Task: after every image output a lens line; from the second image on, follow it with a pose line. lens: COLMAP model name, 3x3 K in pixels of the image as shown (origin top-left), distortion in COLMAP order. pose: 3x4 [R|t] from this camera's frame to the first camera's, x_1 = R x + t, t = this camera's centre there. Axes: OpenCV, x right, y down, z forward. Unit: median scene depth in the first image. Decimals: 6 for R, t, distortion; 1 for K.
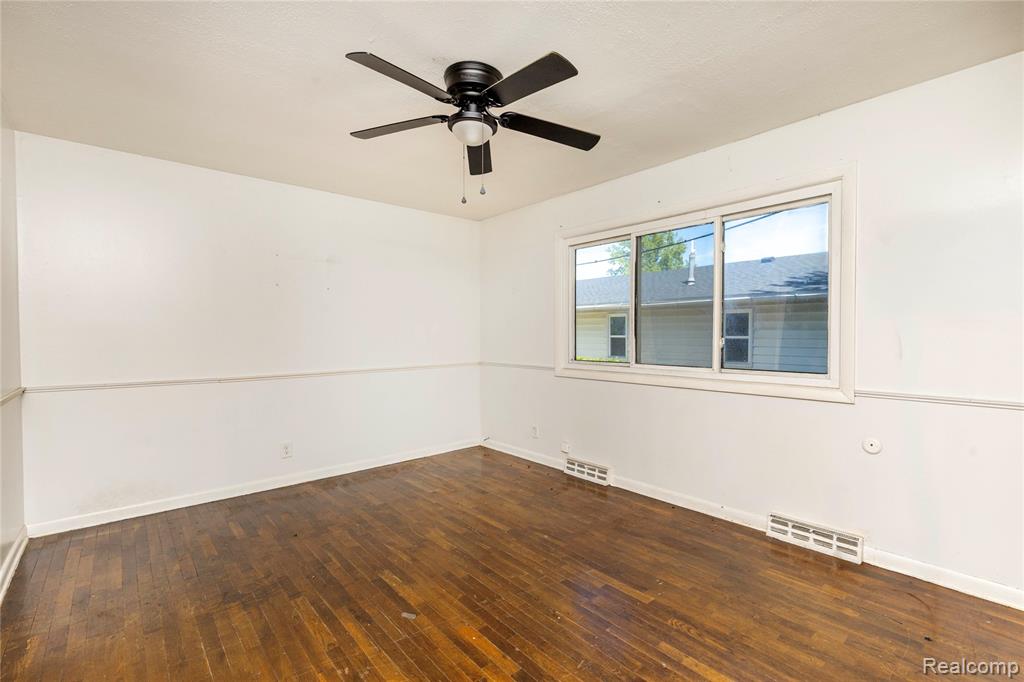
lens RADIAL K [[478.7, 0, 511.0], [0, 478.7, 339.3], [0, 0, 1]] dist [0.003205, -0.001568]
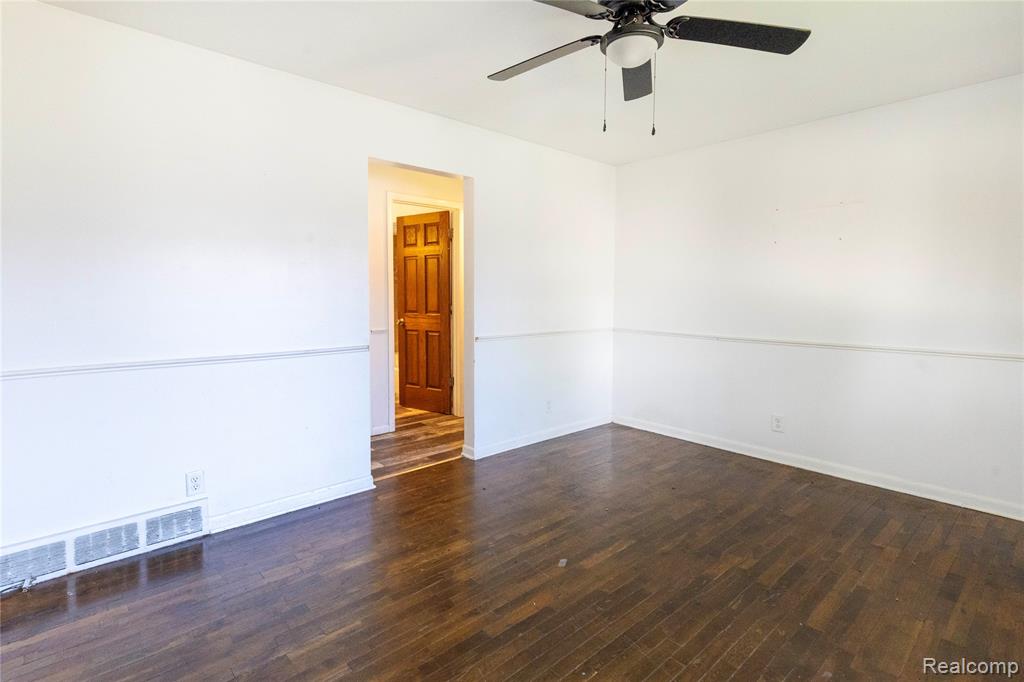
lens RADIAL K [[512.3, 0, 510.7], [0, 512.3, 338.4], [0, 0, 1]] dist [-0.020447, -0.000684]
pose [[-0.025150, 0.095522, -0.995110, 0.625622], [-0.025709, 0.995033, 0.096165, -0.010902], [0.999353, 0.028002, -0.022569, 0.660310]]
